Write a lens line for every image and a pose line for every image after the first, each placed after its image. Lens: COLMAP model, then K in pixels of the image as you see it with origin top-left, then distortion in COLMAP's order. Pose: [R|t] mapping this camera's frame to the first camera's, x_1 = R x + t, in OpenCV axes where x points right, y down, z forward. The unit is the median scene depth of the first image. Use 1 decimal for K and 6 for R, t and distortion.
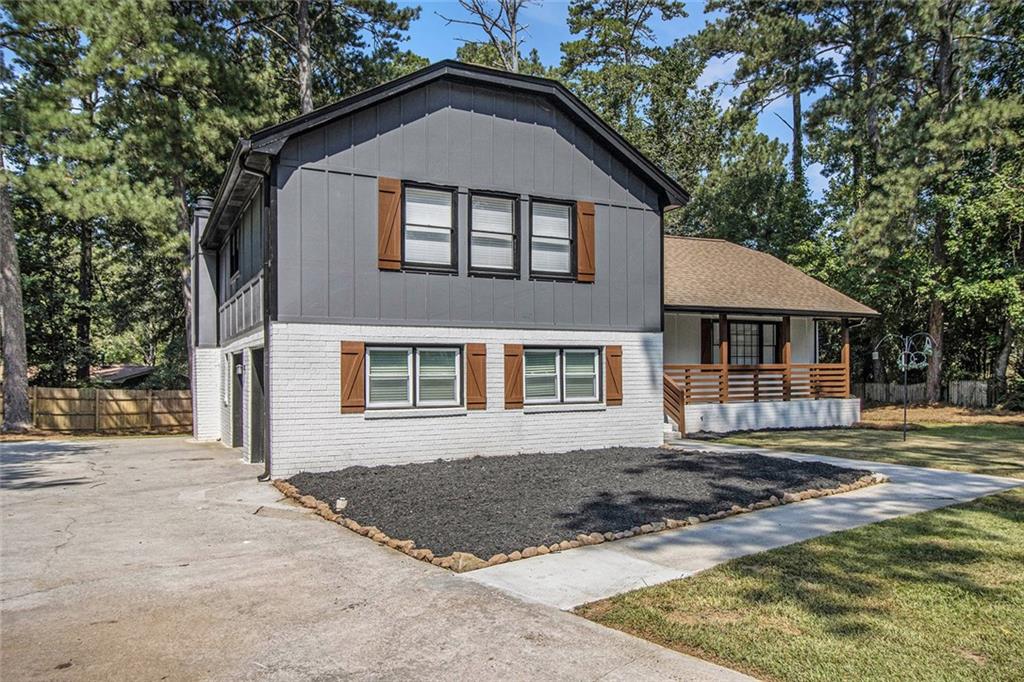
lens RADIAL K [[709.2, 0, 512.0], [0, 709.2, 341.0], [0, 0, 1]] dist [0.002192, 0.000278]
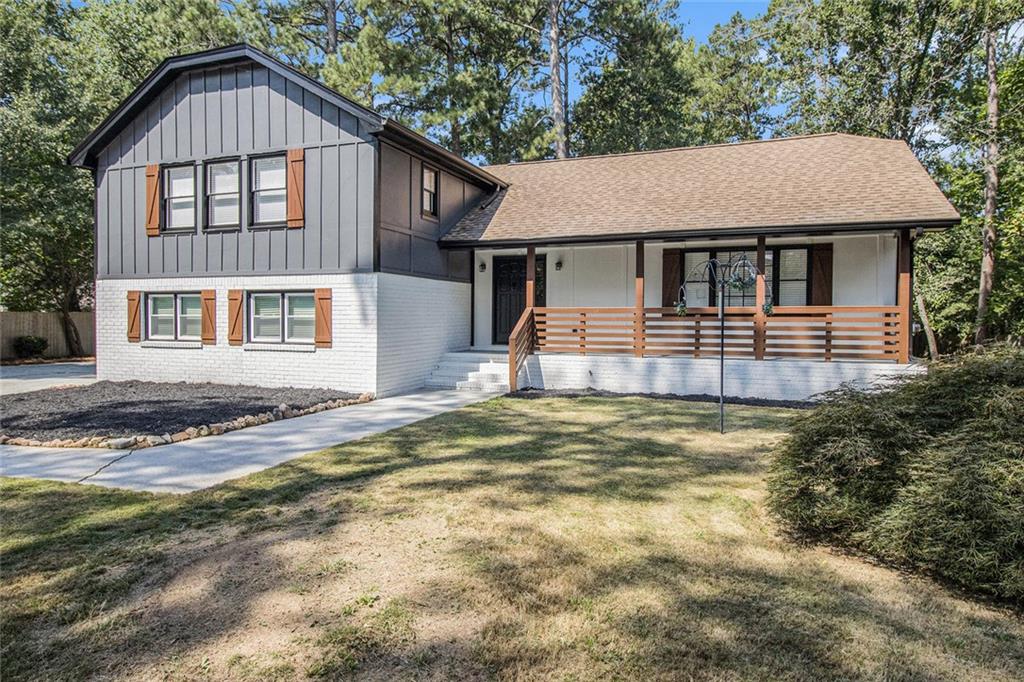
lens RADIAL K [[637.9, 0, 512.0], [0, 637.9, 341.0], [0, 0, 1]] dist [-0.004721, -0.001064]
pose [[0.674594, 0.039203, -0.737147, 1.030846], [0.024903, 0.996812, 0.075803, 0.019306], [0.737769, -0.069493, 0.671467, 0.606675]]
